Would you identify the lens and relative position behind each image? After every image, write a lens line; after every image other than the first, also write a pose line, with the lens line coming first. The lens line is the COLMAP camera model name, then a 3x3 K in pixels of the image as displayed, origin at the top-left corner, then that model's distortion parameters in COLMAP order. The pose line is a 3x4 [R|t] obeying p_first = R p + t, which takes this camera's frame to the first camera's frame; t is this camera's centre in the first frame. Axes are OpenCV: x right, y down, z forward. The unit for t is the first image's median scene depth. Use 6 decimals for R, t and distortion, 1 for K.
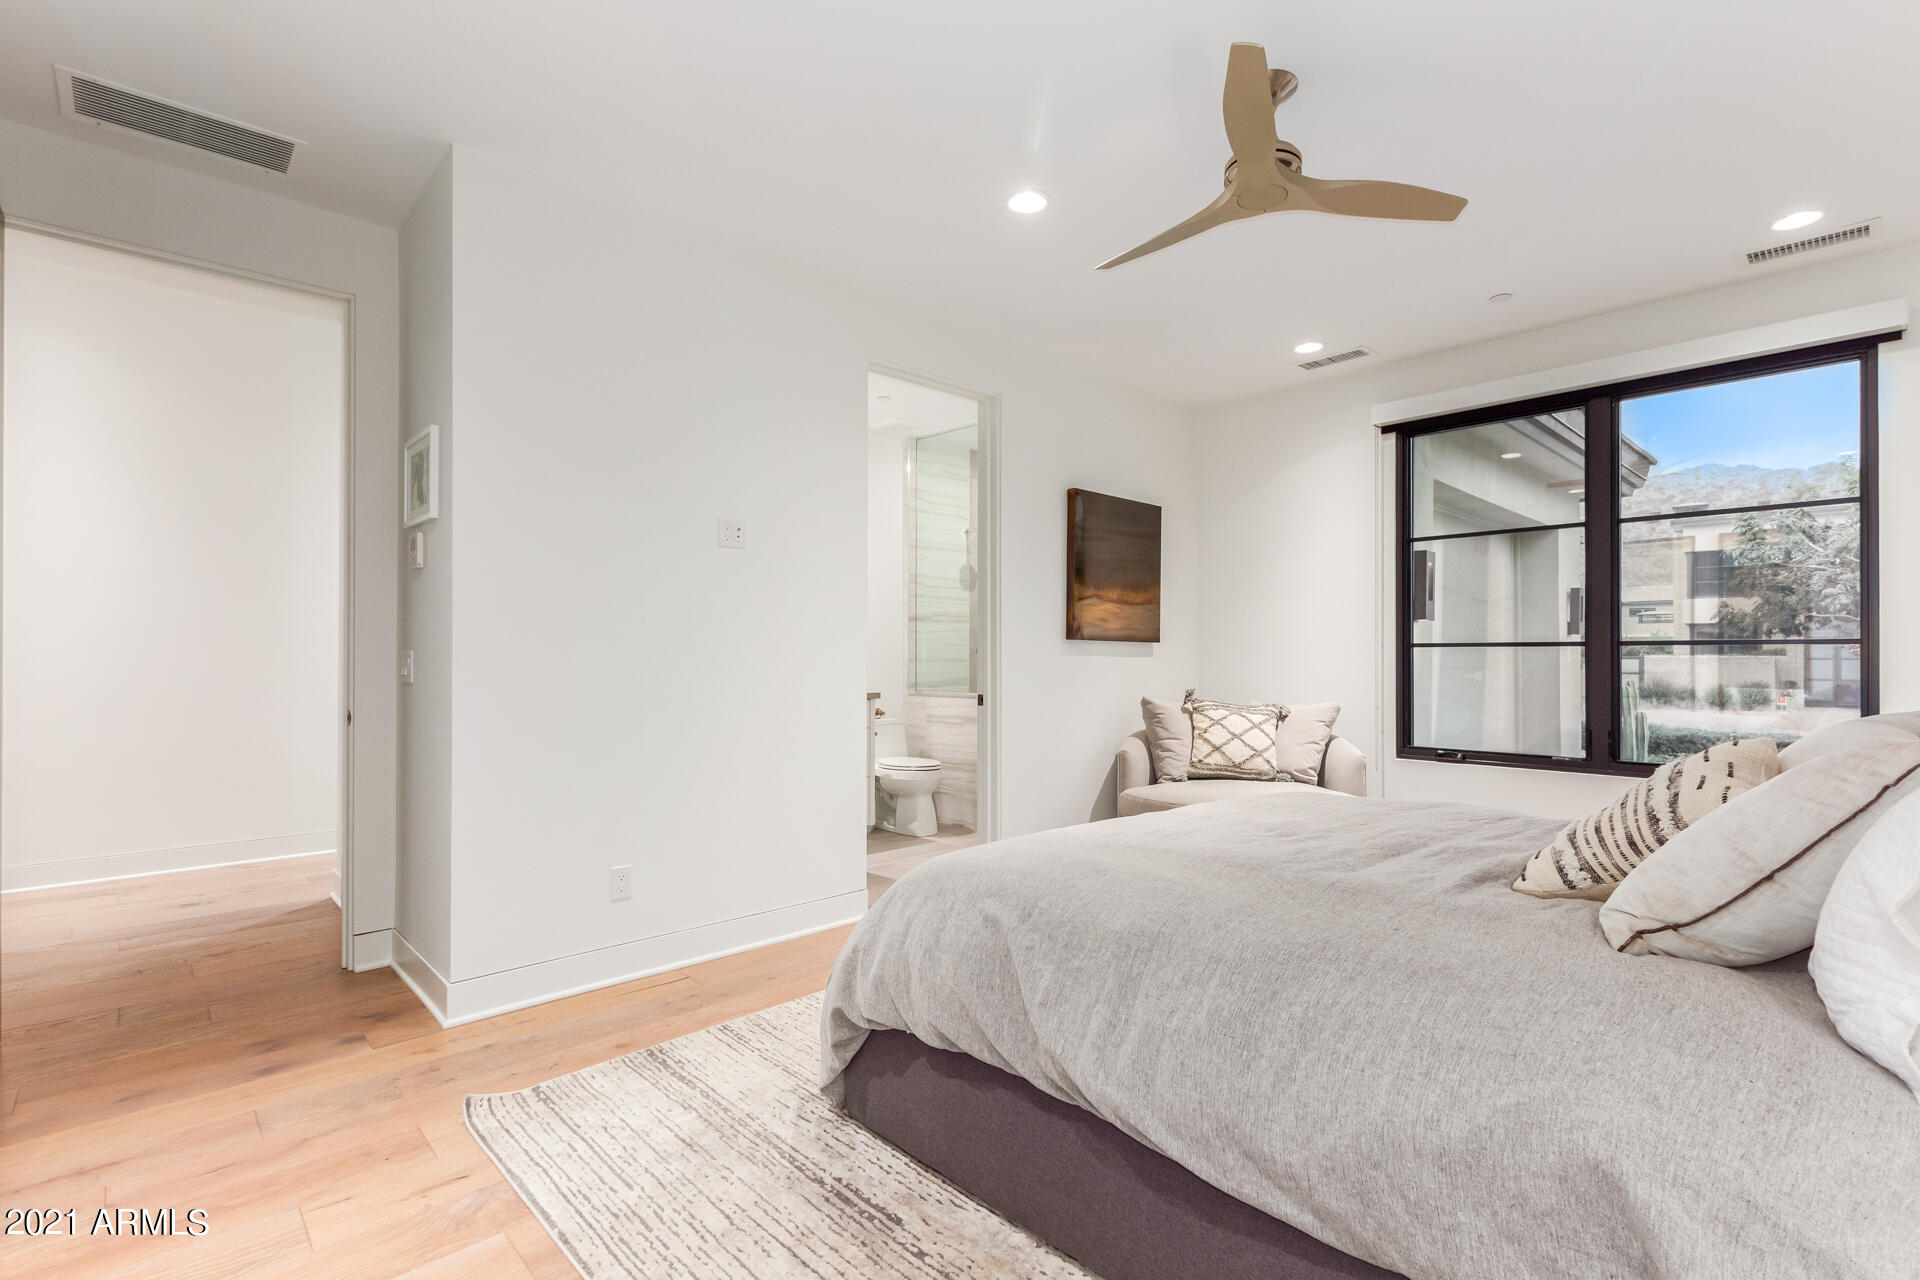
lens RADIAL K [[890.6, 0, 967.1], [0, 890.6, 651.2], [0, 0, 1]] dist [-0.003069, -0.003379]
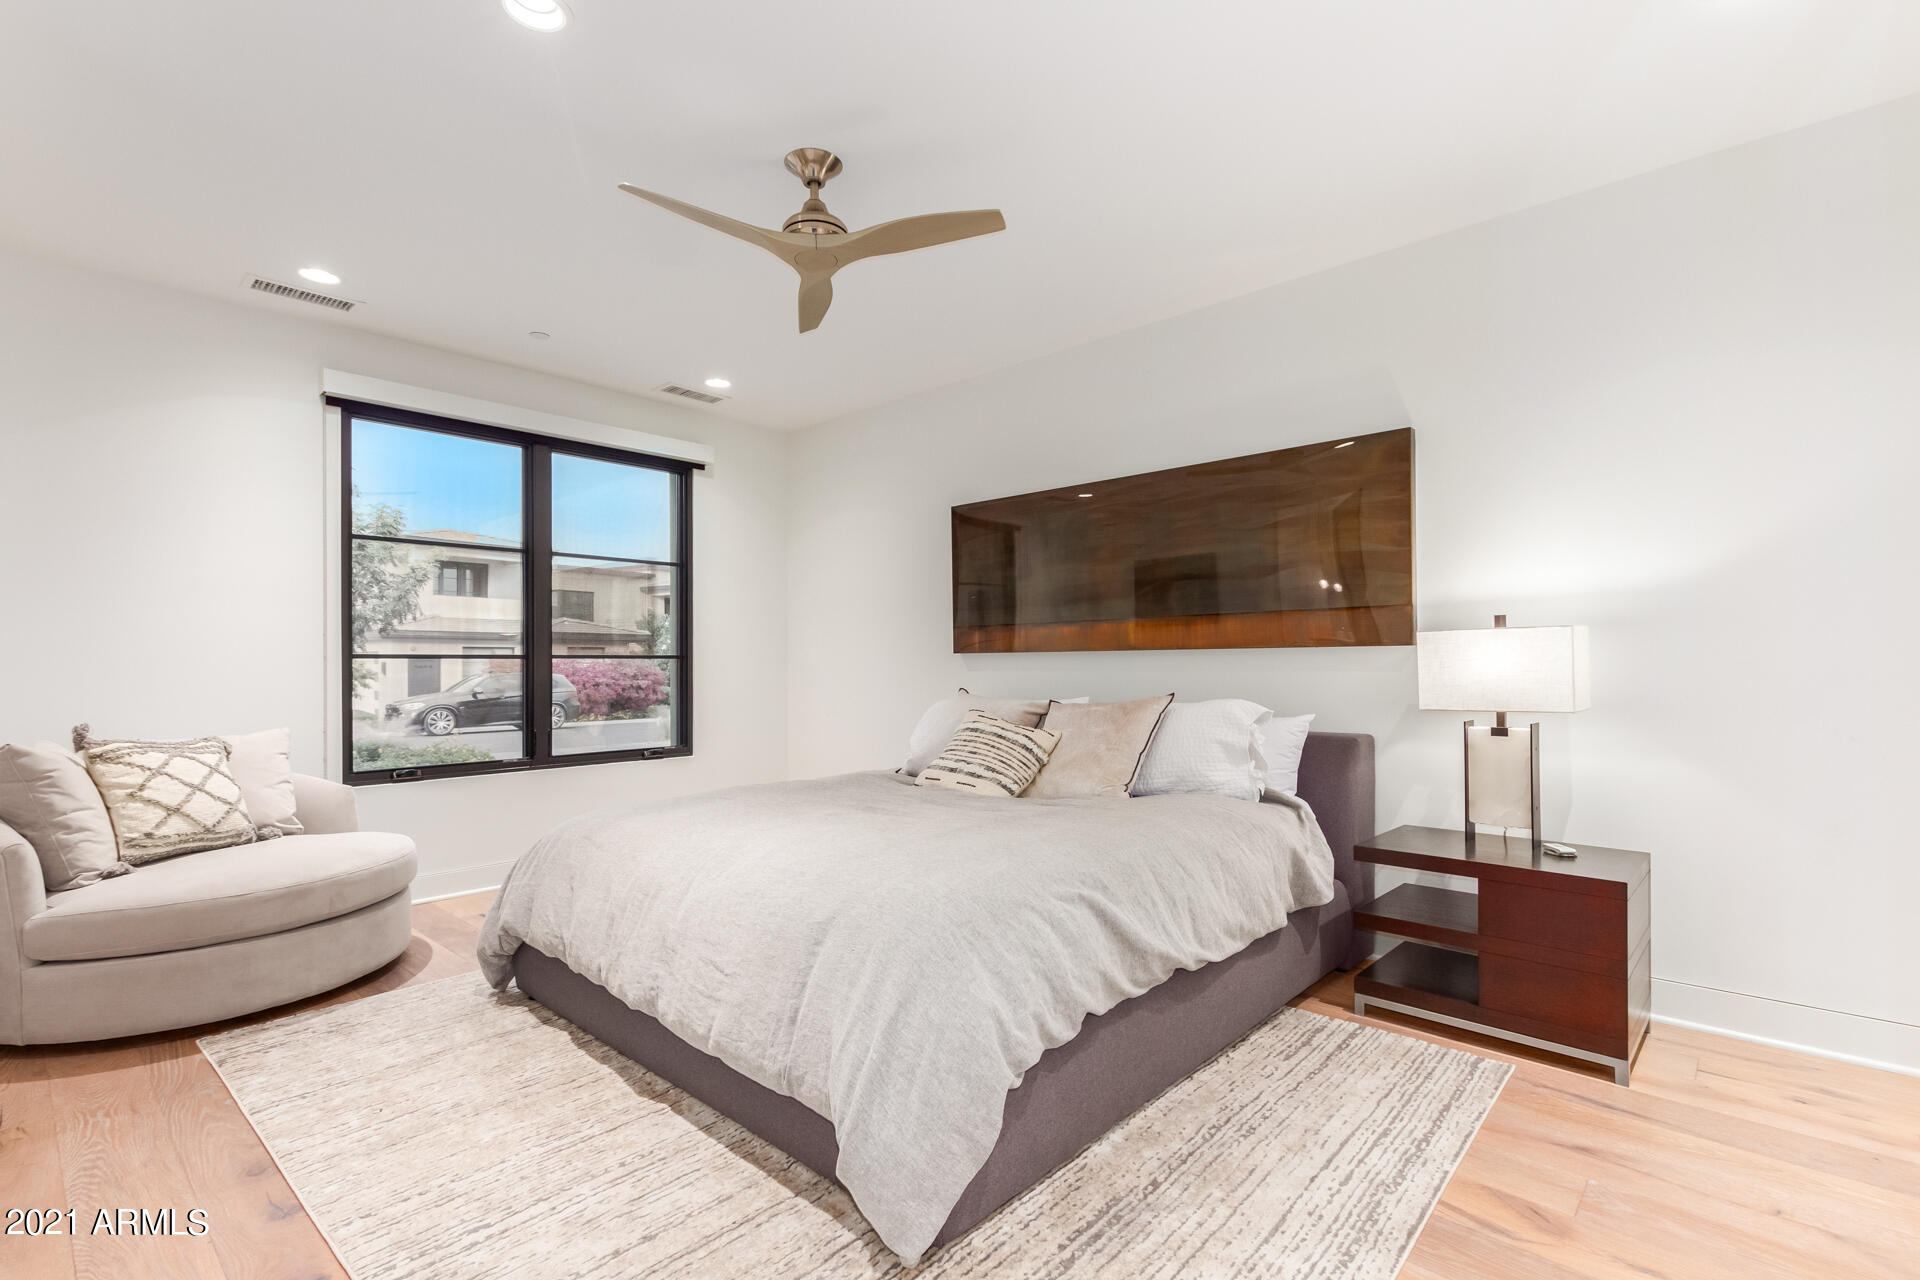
lens RADIAL K [[890.6, 0, 969.9], [0, 890.6, 649.4], [0, 0, 1]] dist [-0.003069, -0.003379]
pose [[-0.096481, 0.015855, 0.995208, -0.416714], [-0.006410, 0.999842, -0.016551, -0.002366], [-0.995314, -0.007976, -0.096365, 0.468765]]
